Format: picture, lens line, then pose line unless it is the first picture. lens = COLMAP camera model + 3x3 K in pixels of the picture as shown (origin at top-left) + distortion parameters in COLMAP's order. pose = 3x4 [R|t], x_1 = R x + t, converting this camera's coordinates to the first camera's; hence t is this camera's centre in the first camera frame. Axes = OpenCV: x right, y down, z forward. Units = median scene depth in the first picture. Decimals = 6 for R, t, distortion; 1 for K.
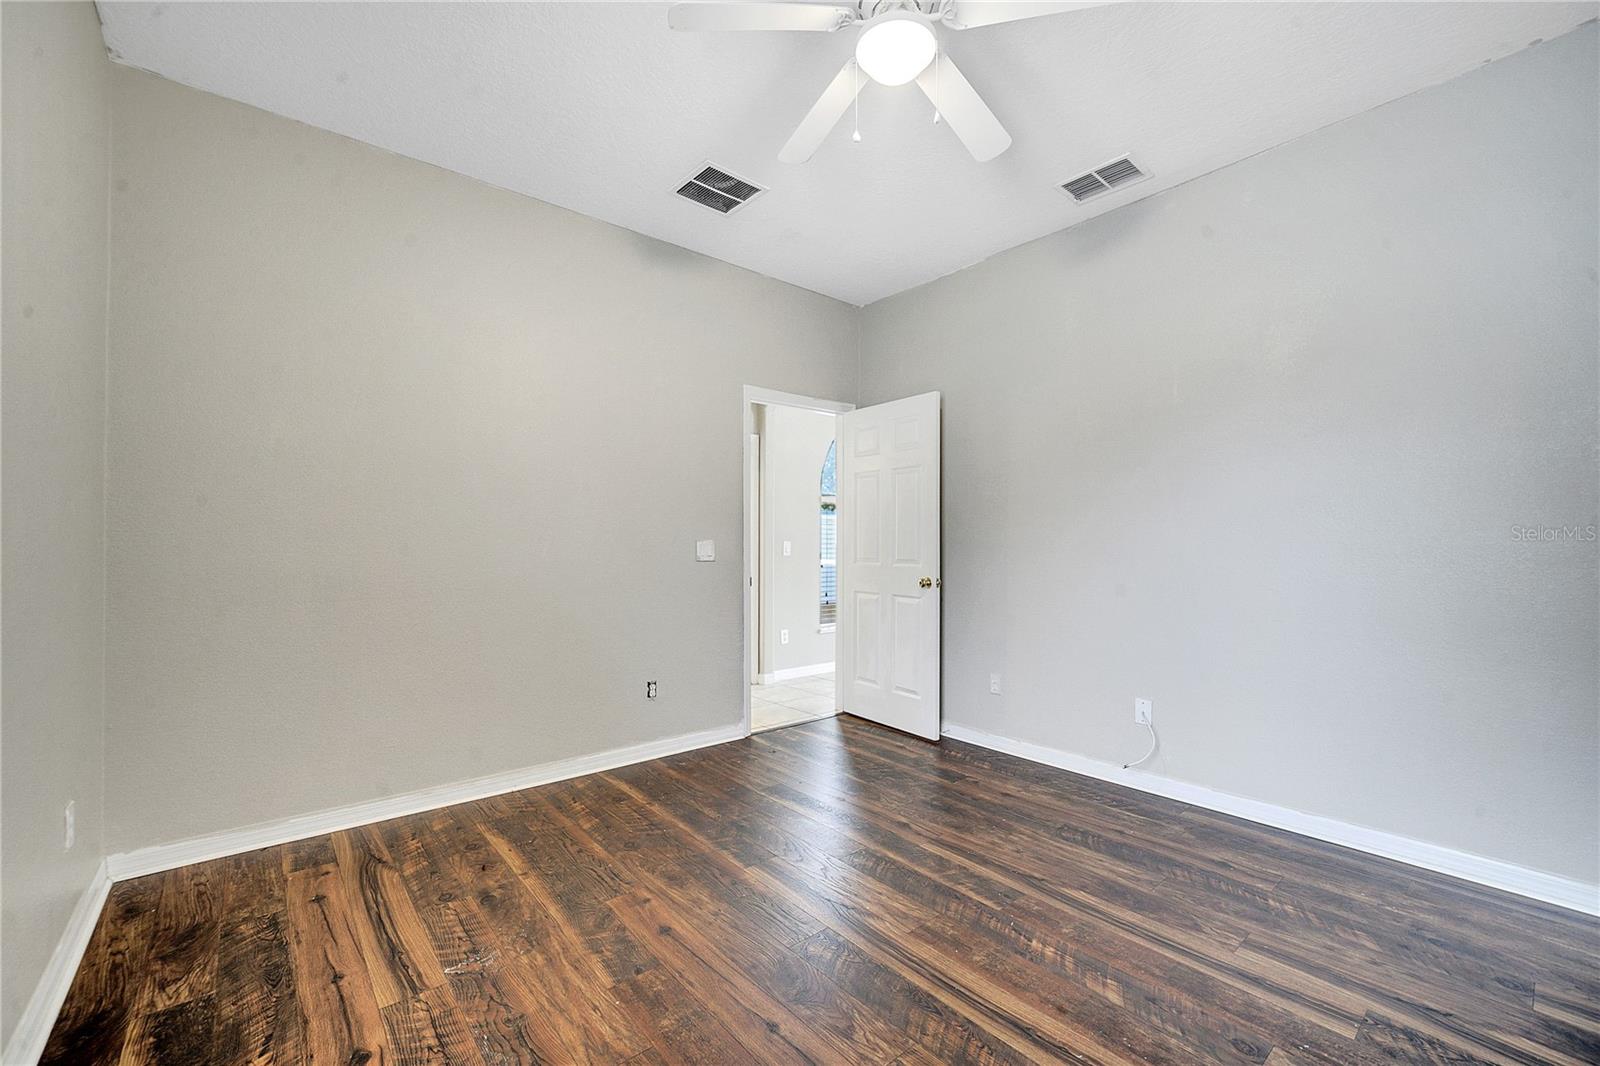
lens RADIAL K [[661.2, 0, 799.9], [0, 661.2, 538.8], [0, 0, 1]] dist [-0.009984, 0.001482]
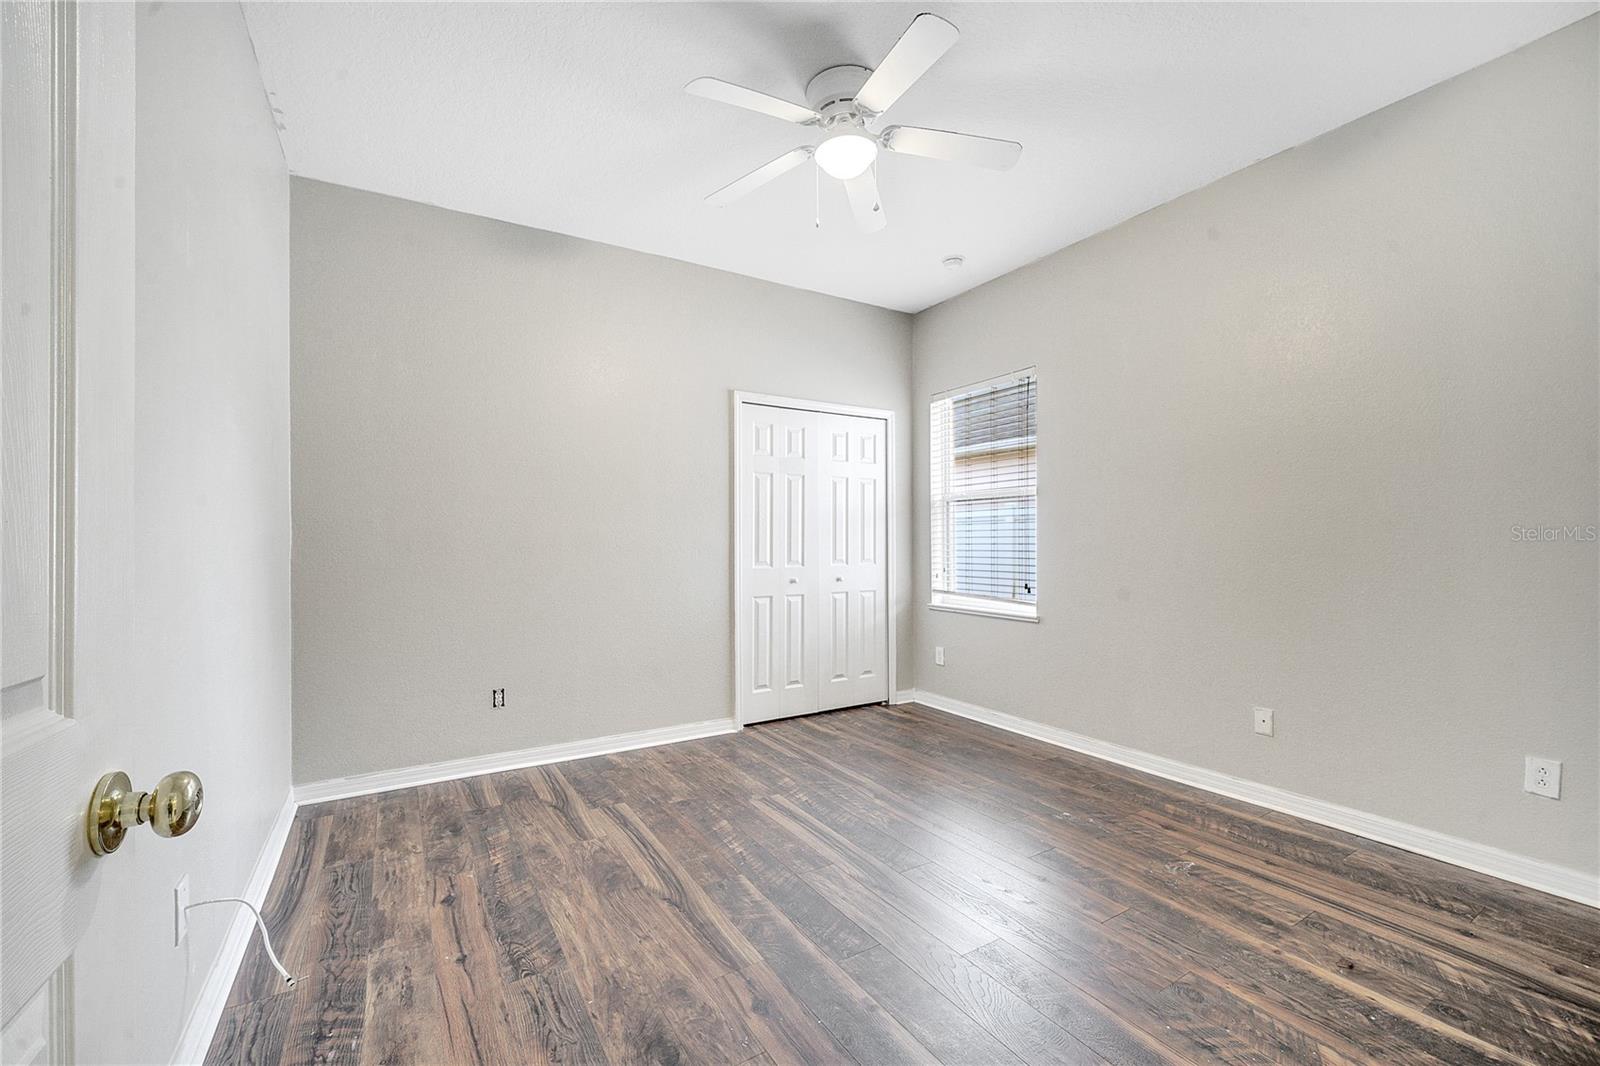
lens RADIAL K [[661.2, 0, 791.2], [0, 661.2, 540.9], [0, 0, 1]] dist [-0.009984, 0.001482]
pose [[-0.987258, 0.002099, 0.159113, 0.042155], [0.000209, 0.999929, -0.011897, 0.017060], [-0.159127, -0.011712, -0.987189, 2.031025]]
